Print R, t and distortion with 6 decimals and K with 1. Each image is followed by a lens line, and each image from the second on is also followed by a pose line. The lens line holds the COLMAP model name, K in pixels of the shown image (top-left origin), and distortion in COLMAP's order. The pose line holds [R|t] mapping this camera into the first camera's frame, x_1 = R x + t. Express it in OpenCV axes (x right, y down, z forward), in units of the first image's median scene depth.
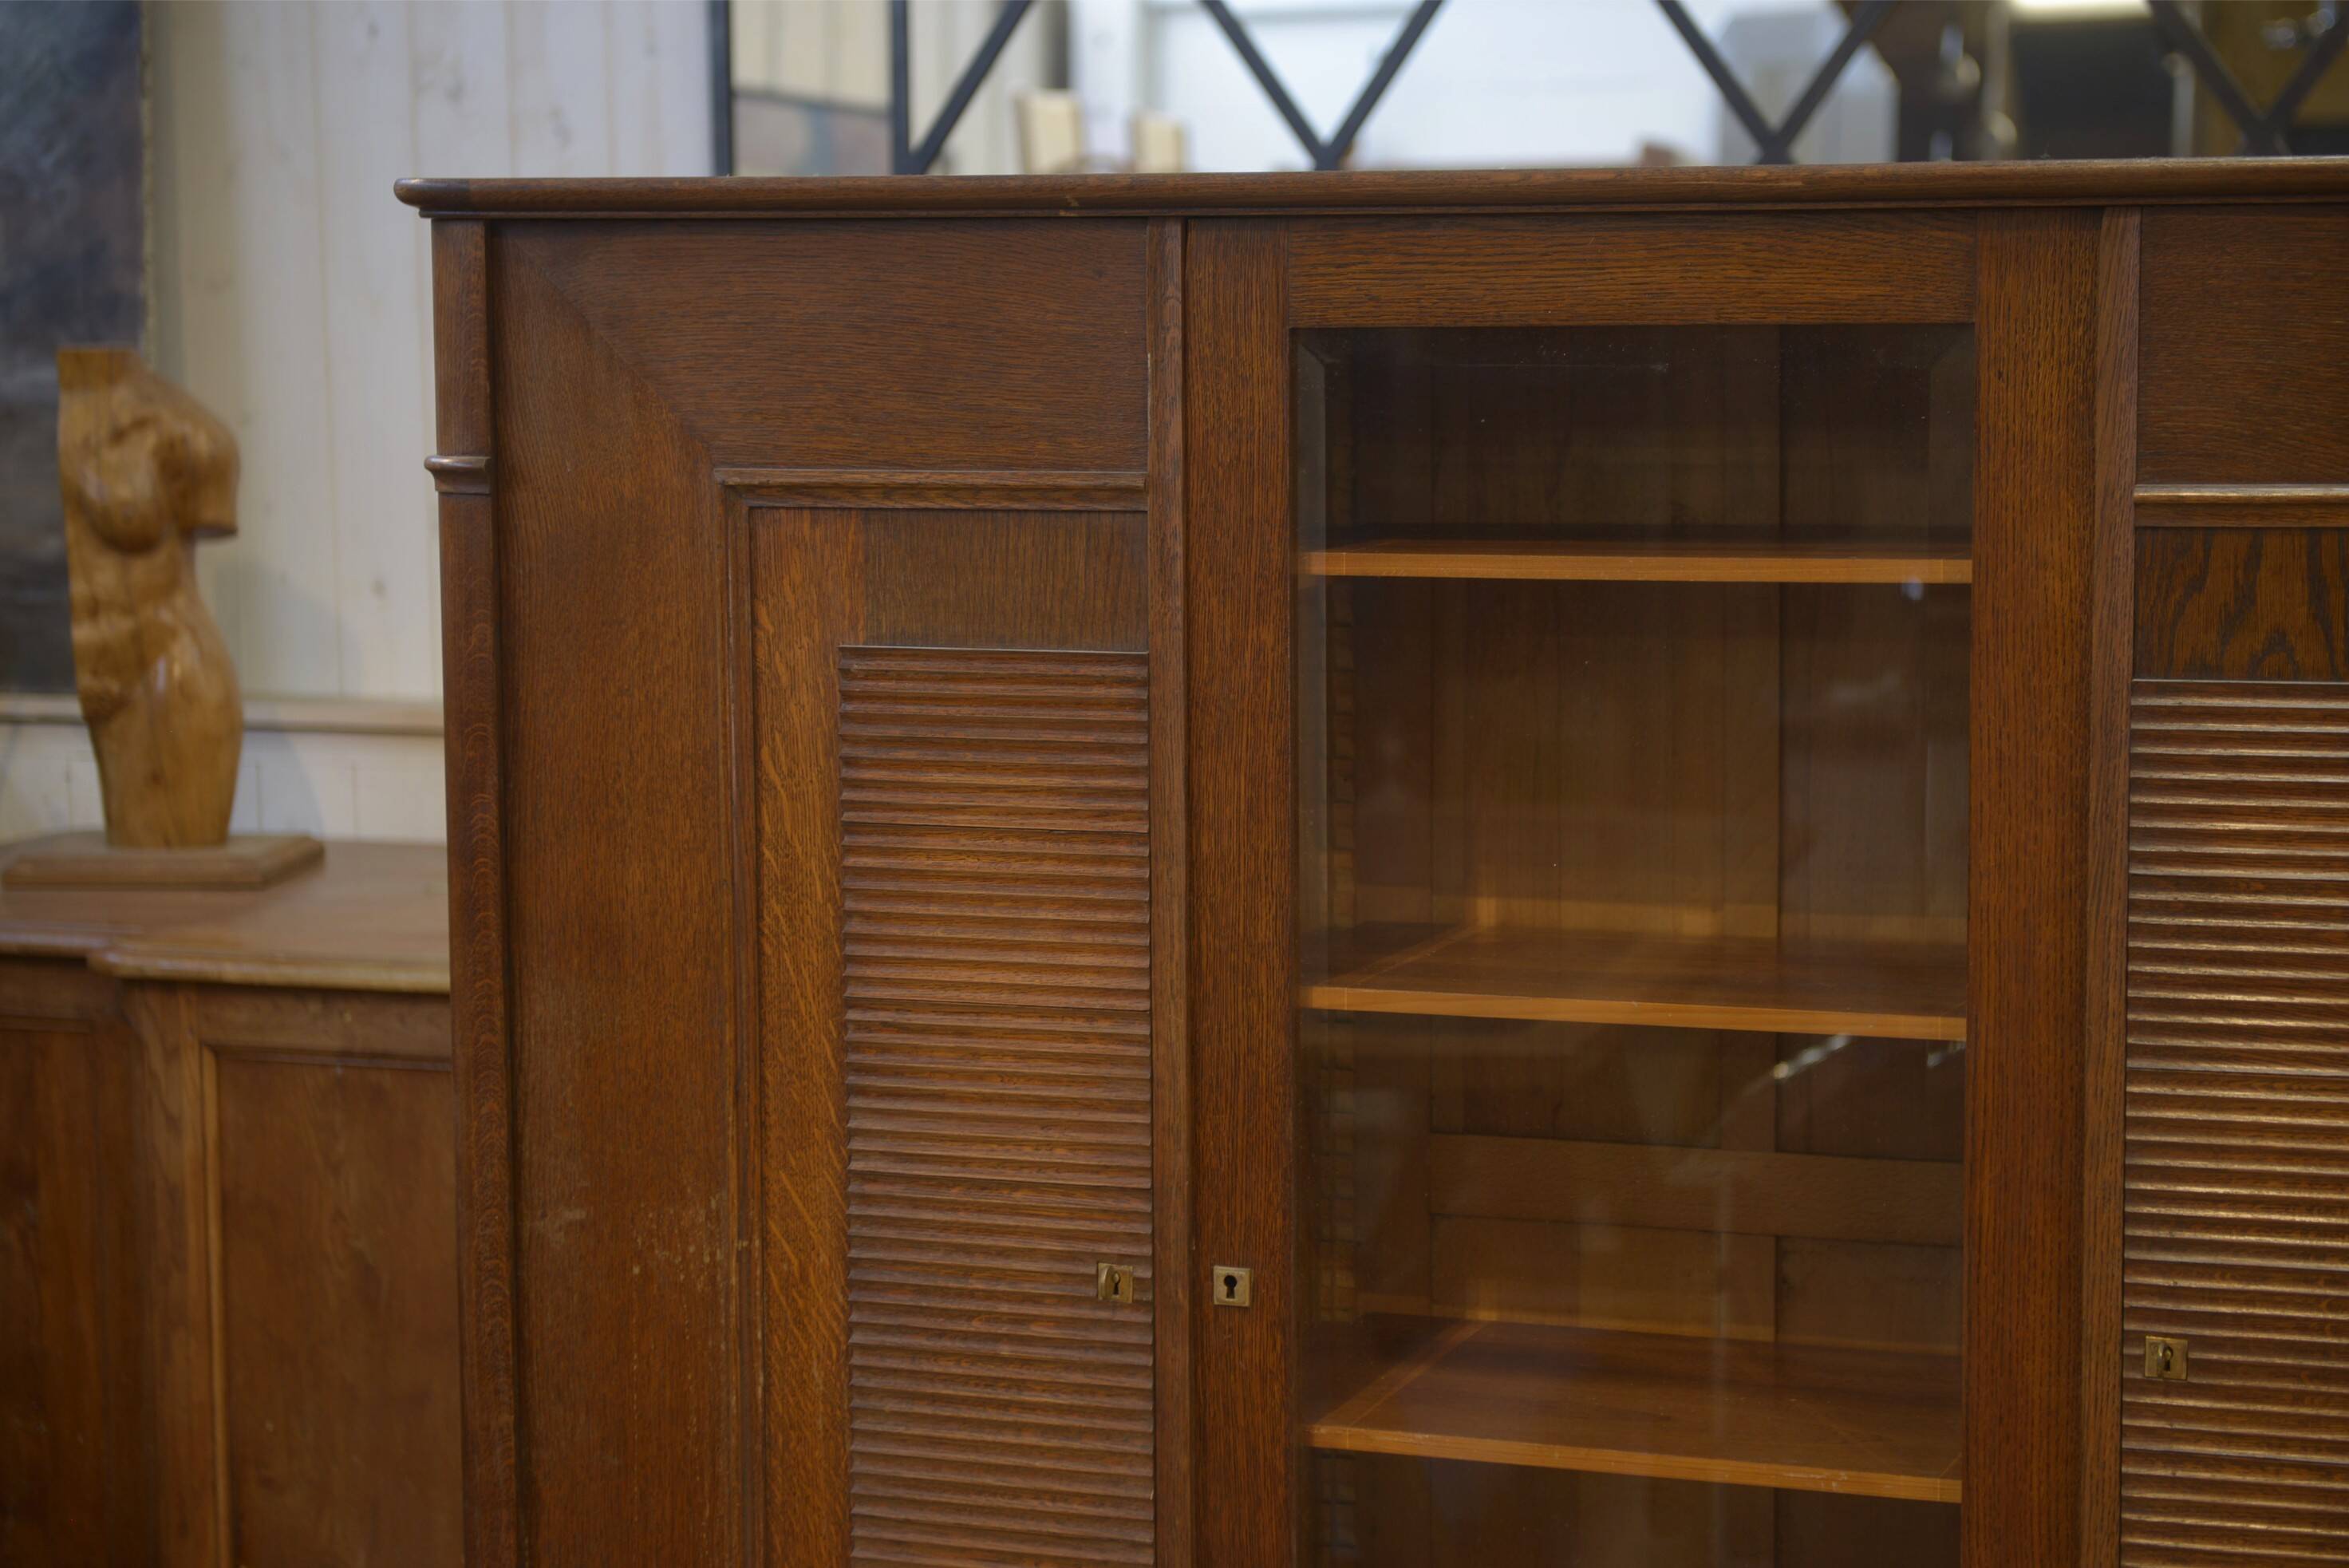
lens RADIAL K [[4453.0, 0, 1174.5], [0, 4453.0, 784.0], [0, 0, 1]] dist [0.148138, -0.590707]
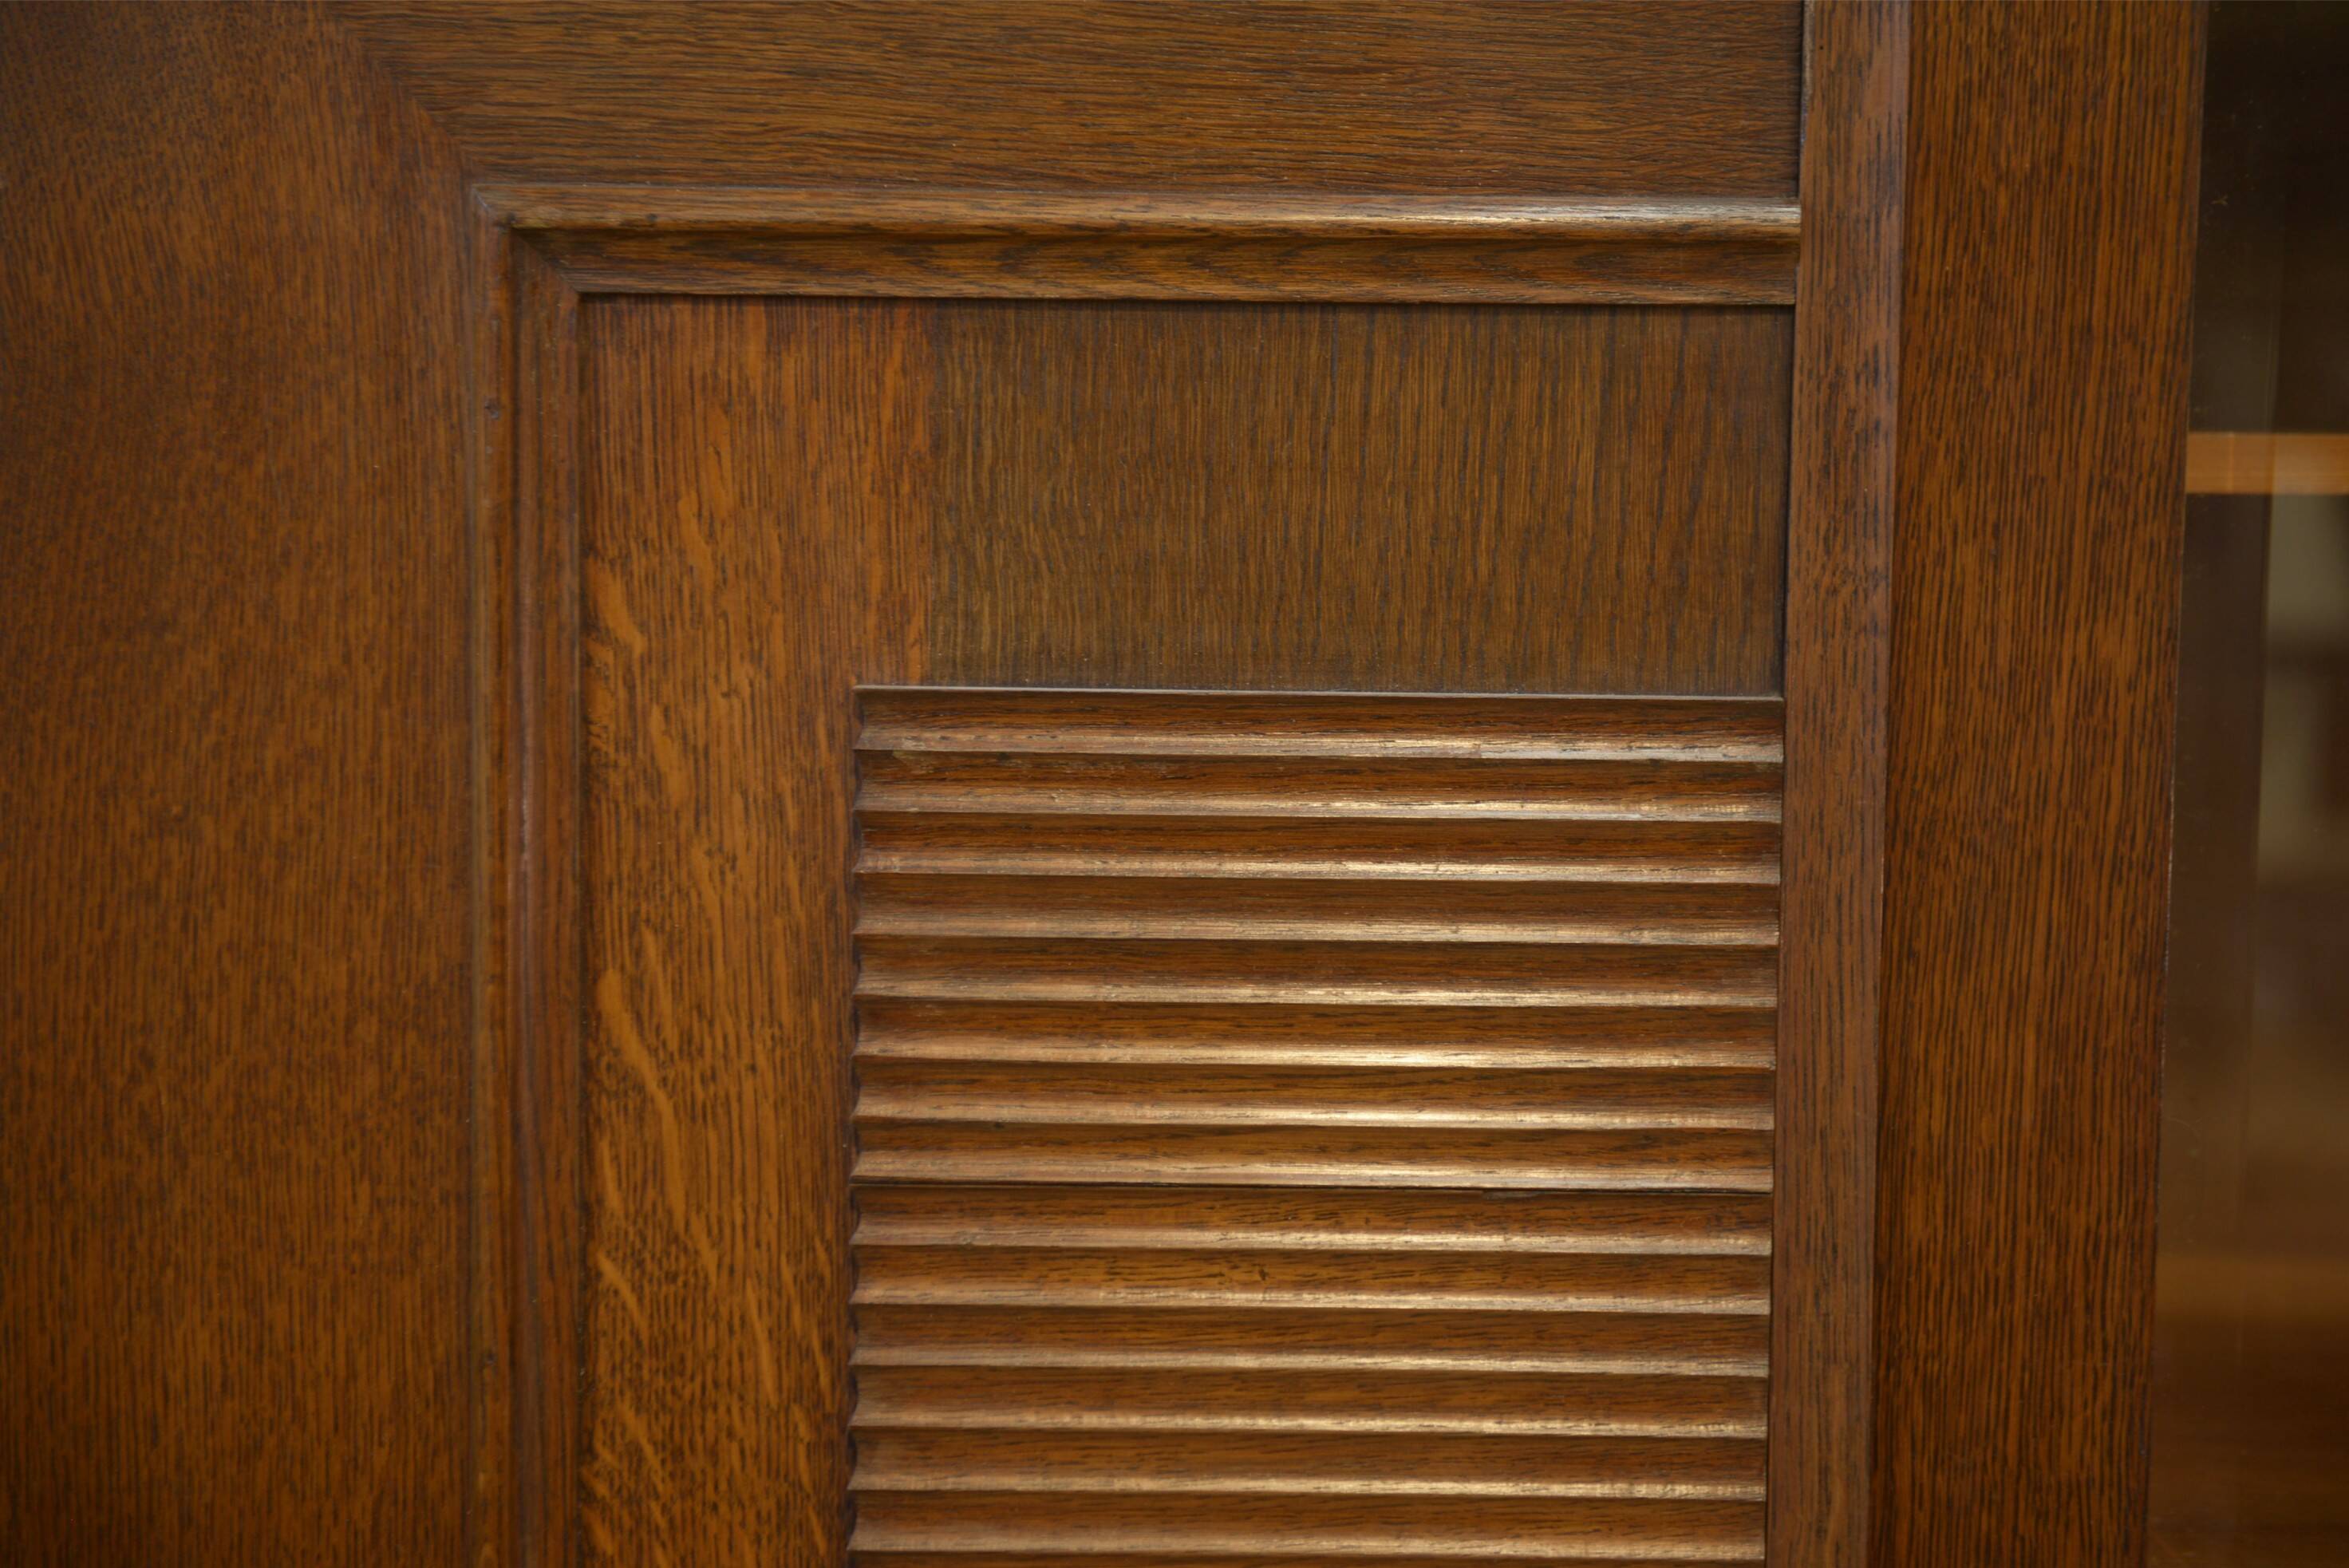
lens RADIAL K [[4292.3, 0, 1174.5], [0, 4292.3, 784.0], [0, 0, 1]] dist [0.163779, -0.246345]
pose [[0.941538, -0.008602, 0.336797, -0.168954], [0.018625, 0.999474, -0.026541, -0.013785], [-0.336392, 0.031262, 0.941203, 0.675995]]
